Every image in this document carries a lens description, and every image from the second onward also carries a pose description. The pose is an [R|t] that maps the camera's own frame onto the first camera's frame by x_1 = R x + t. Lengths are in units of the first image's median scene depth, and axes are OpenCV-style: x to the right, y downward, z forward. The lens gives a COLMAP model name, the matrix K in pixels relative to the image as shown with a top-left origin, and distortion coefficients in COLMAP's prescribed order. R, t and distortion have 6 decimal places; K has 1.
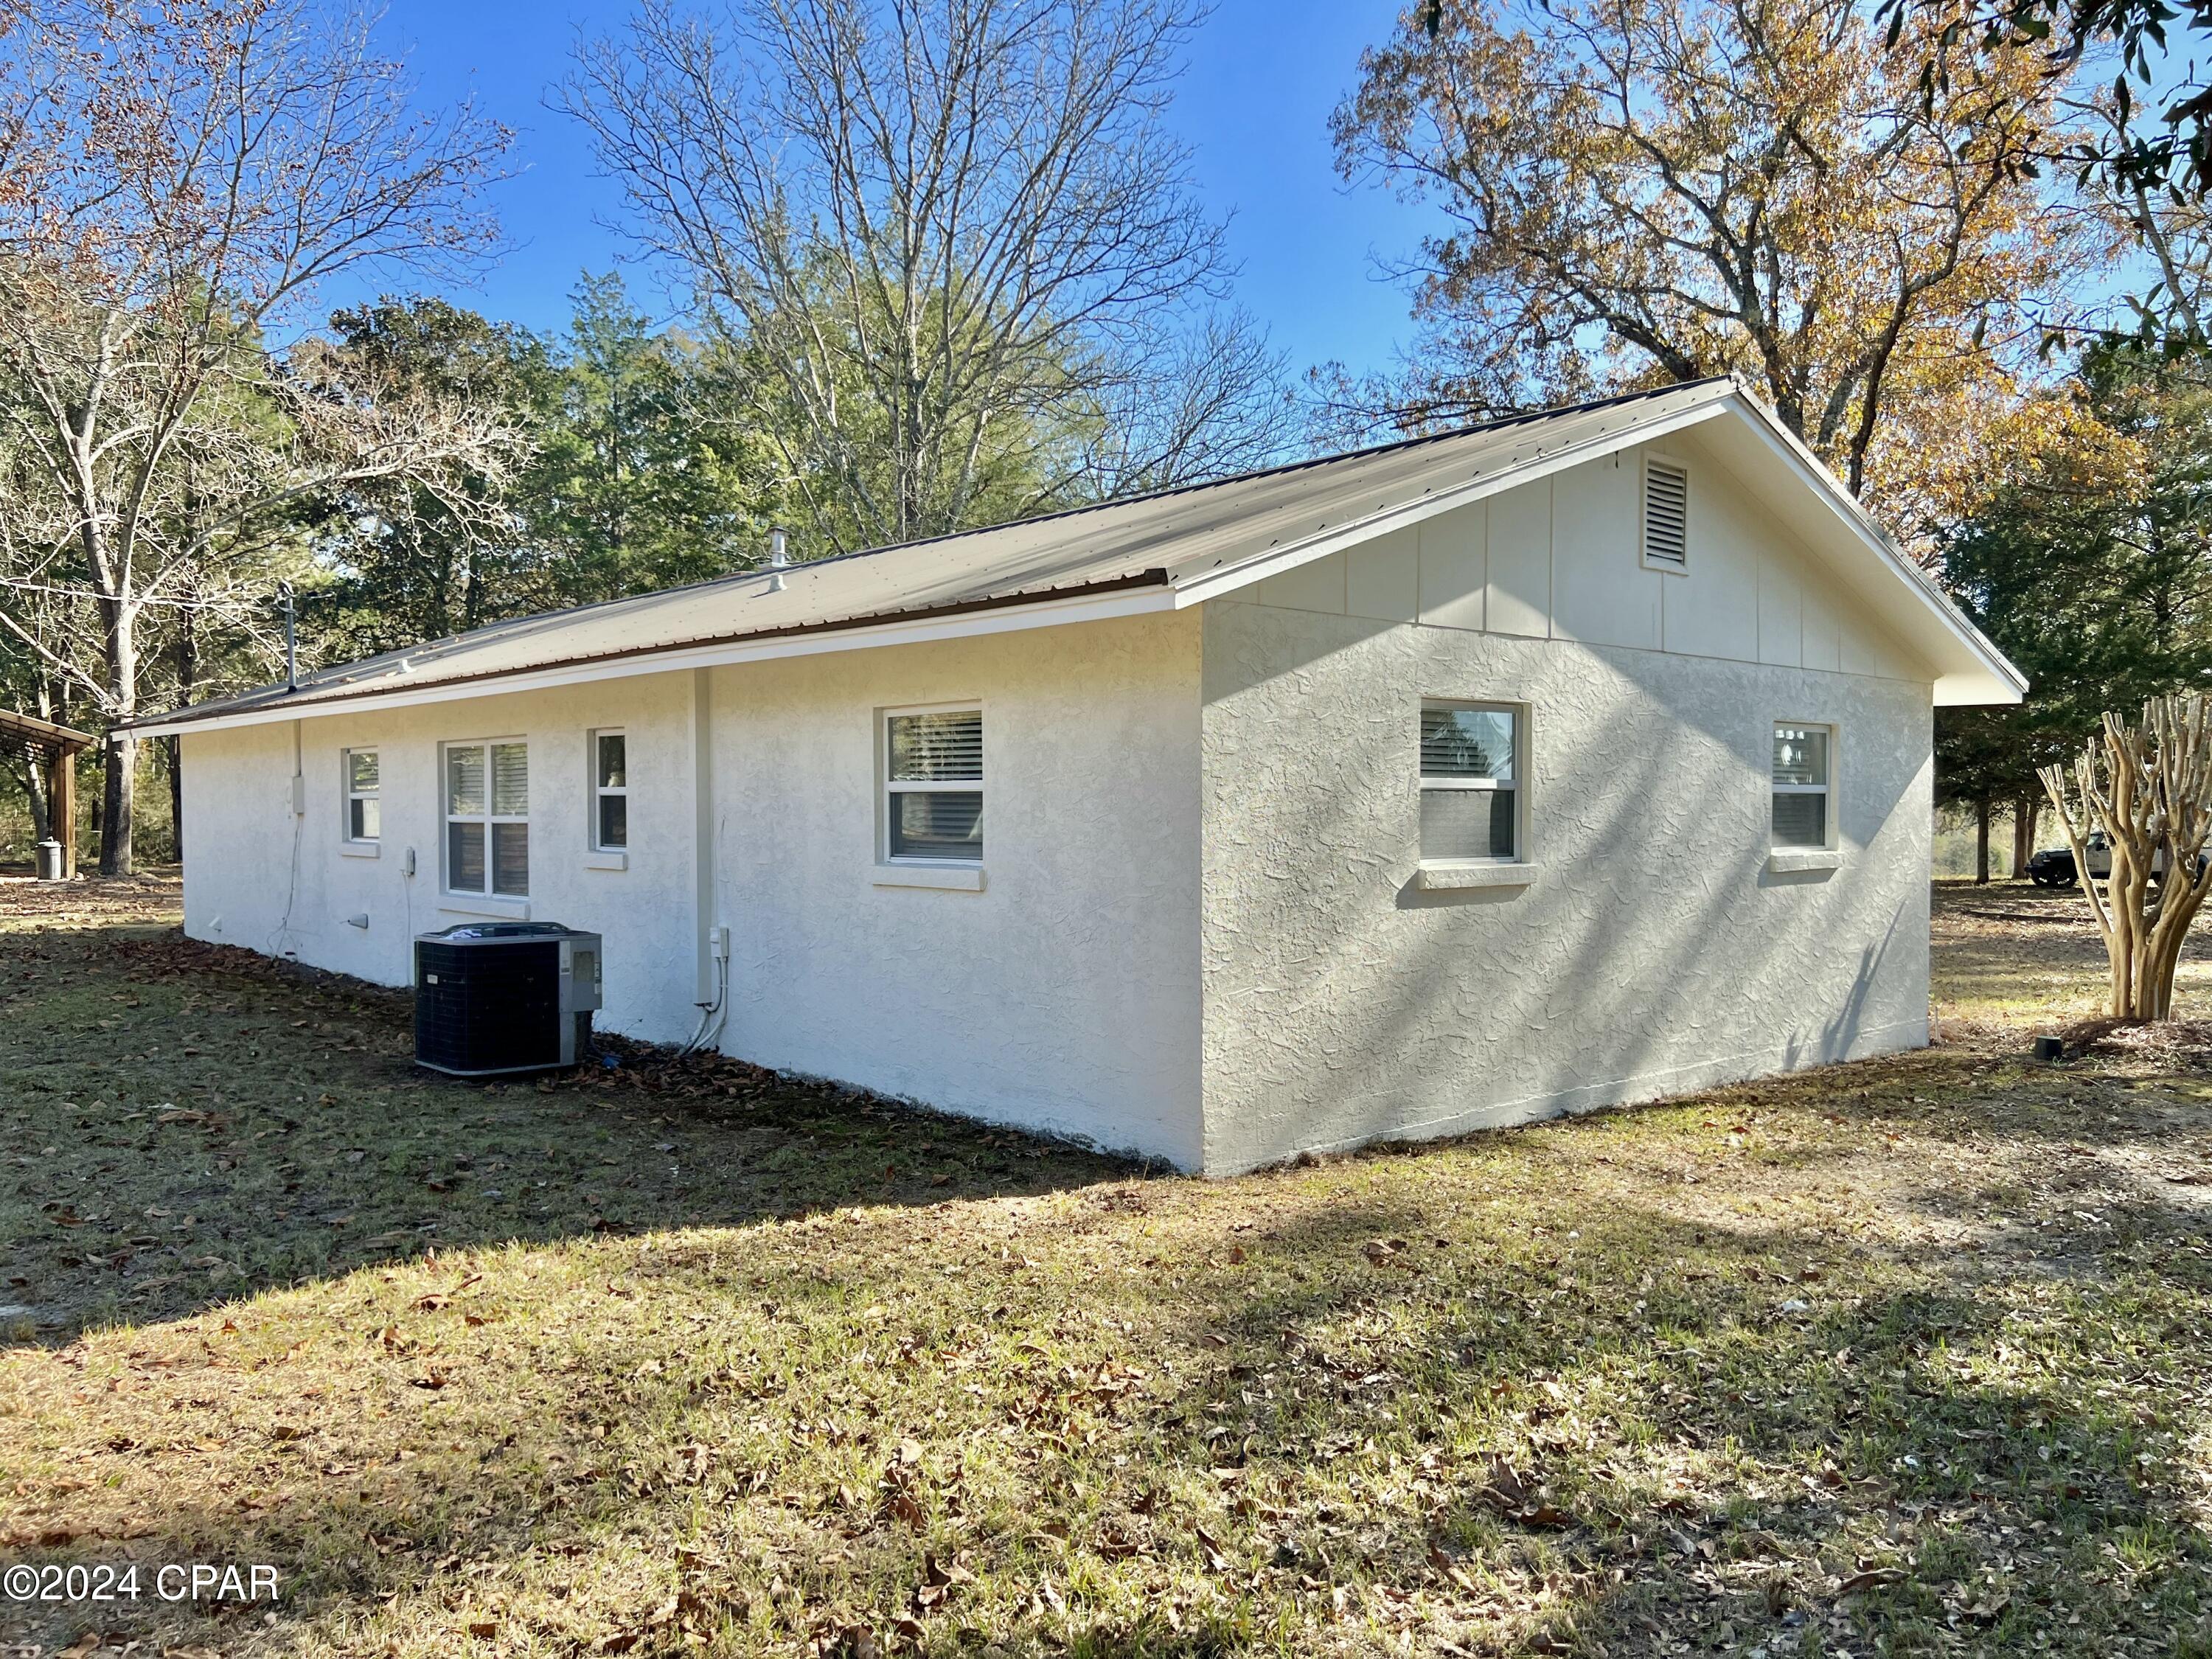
lens RADIAL K [[1677.5, 0, 1105.8], [0, 1677.5, 835.1], [0, 0, 1]] dist [0.008080, 0.001072]
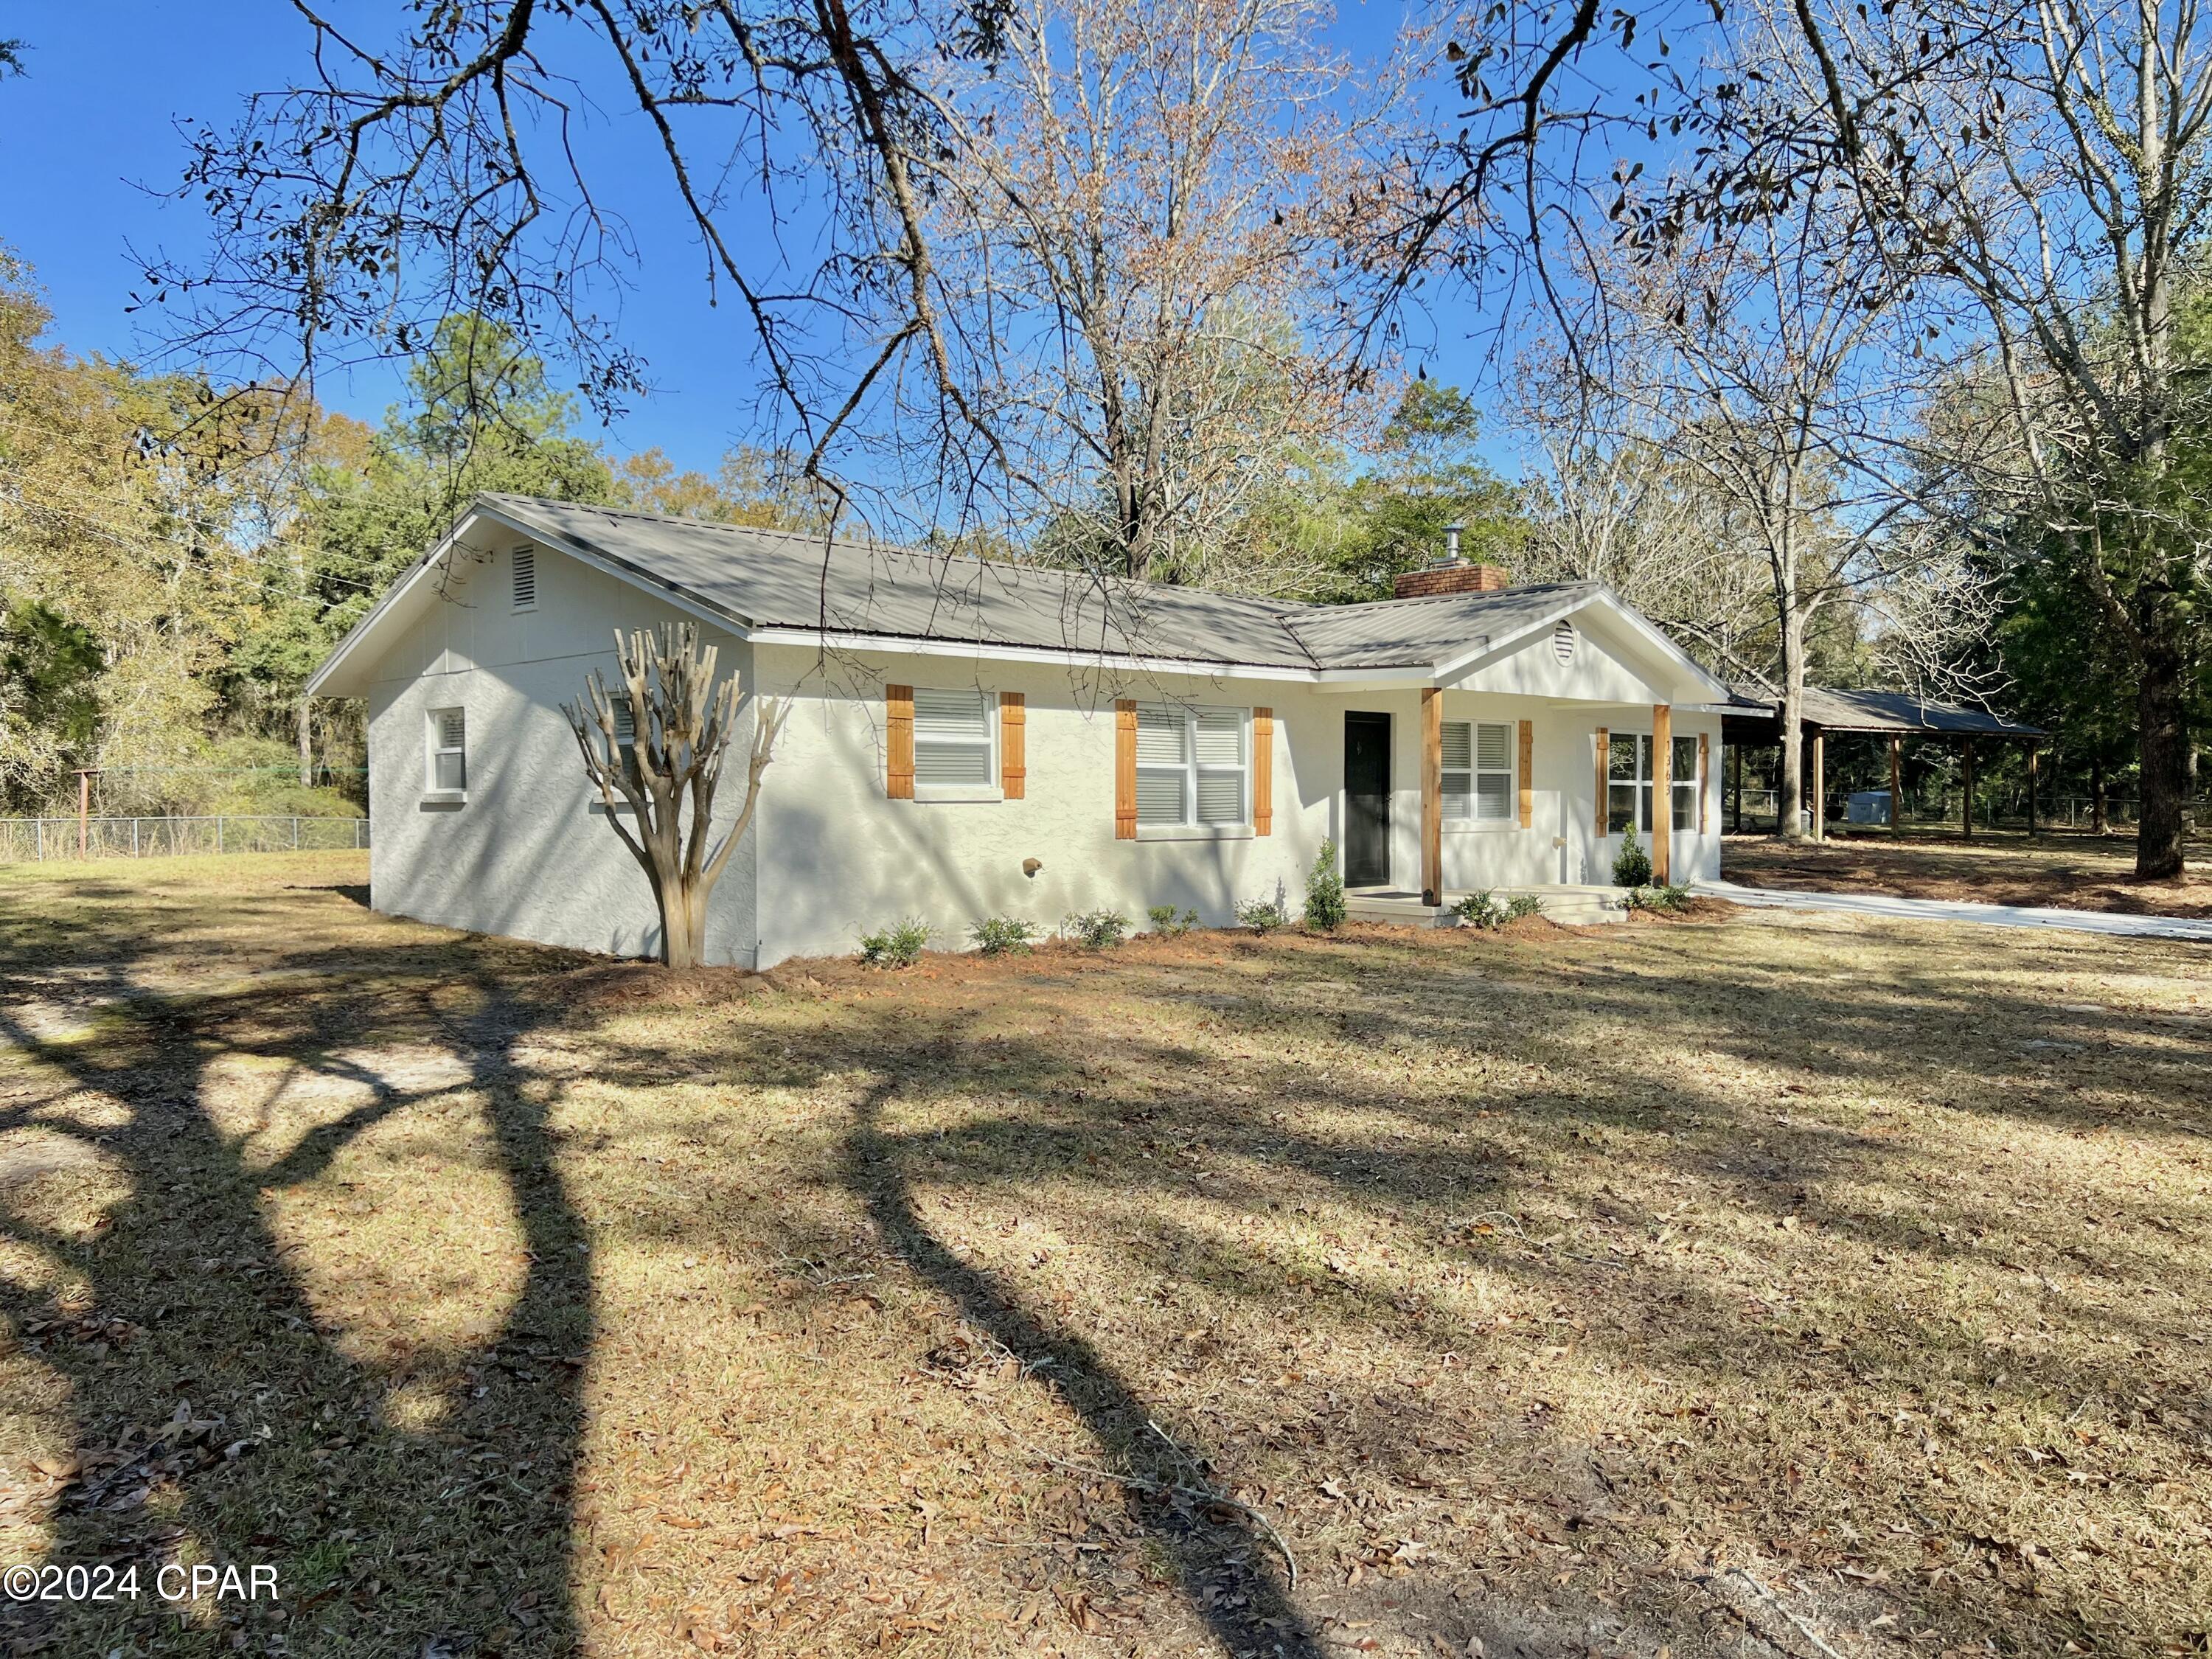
lens RADIAL K [[1677.5, 0, 1108.4], [0, 1677.5, 828.4], [0, 0, 1]] dist [0.008080, 0.001072]
pose [[0.785581, -0.023509, 0.618313, -0.219258], [0.005190, 0.999493, 0.031408, 0.000810], [-0.618738, -0.021465, 0.785304, -0.589656]]
